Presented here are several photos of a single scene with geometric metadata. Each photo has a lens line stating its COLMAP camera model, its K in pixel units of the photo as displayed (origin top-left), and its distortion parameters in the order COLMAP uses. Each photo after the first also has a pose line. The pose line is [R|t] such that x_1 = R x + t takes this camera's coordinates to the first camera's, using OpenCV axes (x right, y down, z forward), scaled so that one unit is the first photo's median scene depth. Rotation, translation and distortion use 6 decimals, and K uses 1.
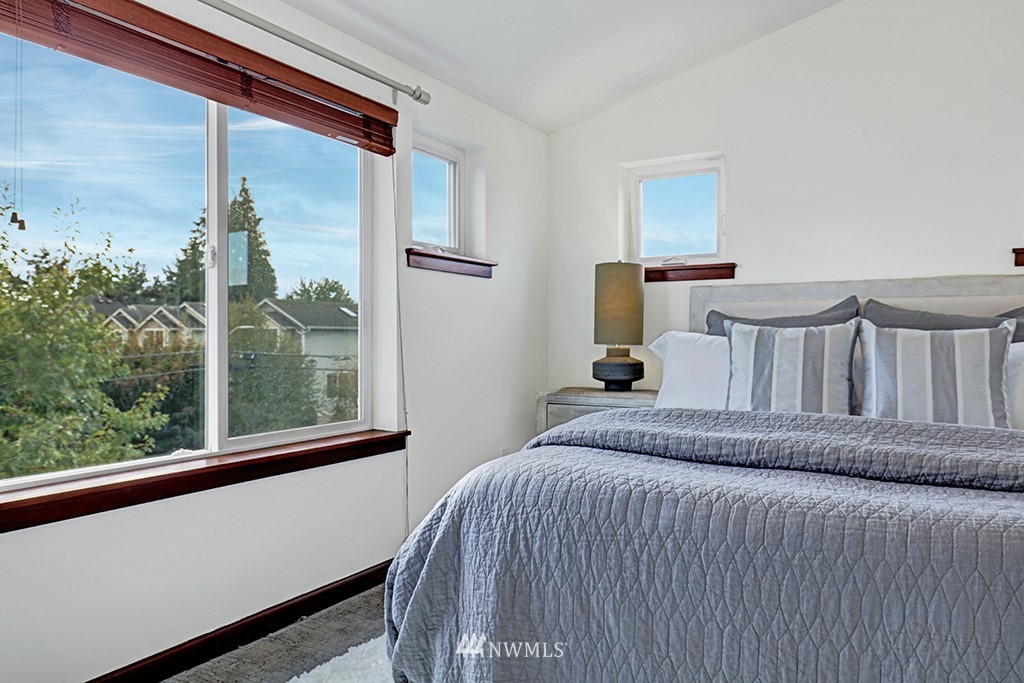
lens RADIAL K [[736.3, 0, 512.5], [0, 736.3, 335.9], [0, 0, 1]] dist [0.005236, 0.004440]
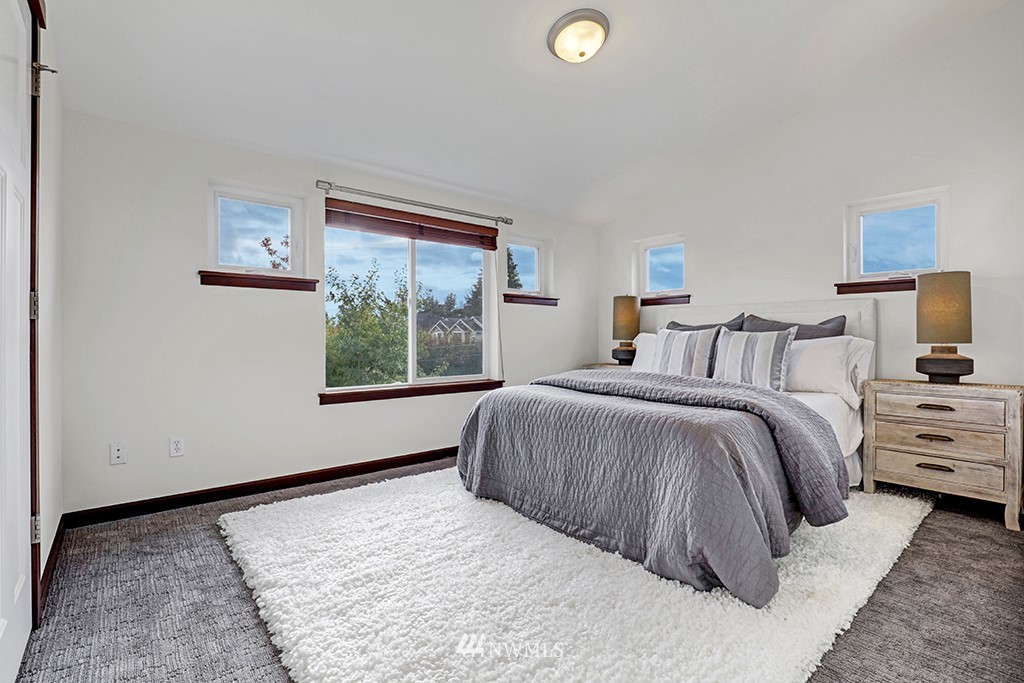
lens RADIAL K [[468.9, 0, 512.1], [0, 468.9, 341.9], [0, 0, 1]] dist [-0.031633, -0.000217]
pose [[0.942163, 0.003755, -0.335134, 0.324652], [0.000862, 0.999907, 0.013627, 0.000158], [0.335154, -0.013128, 0.942072, -0.252236]]
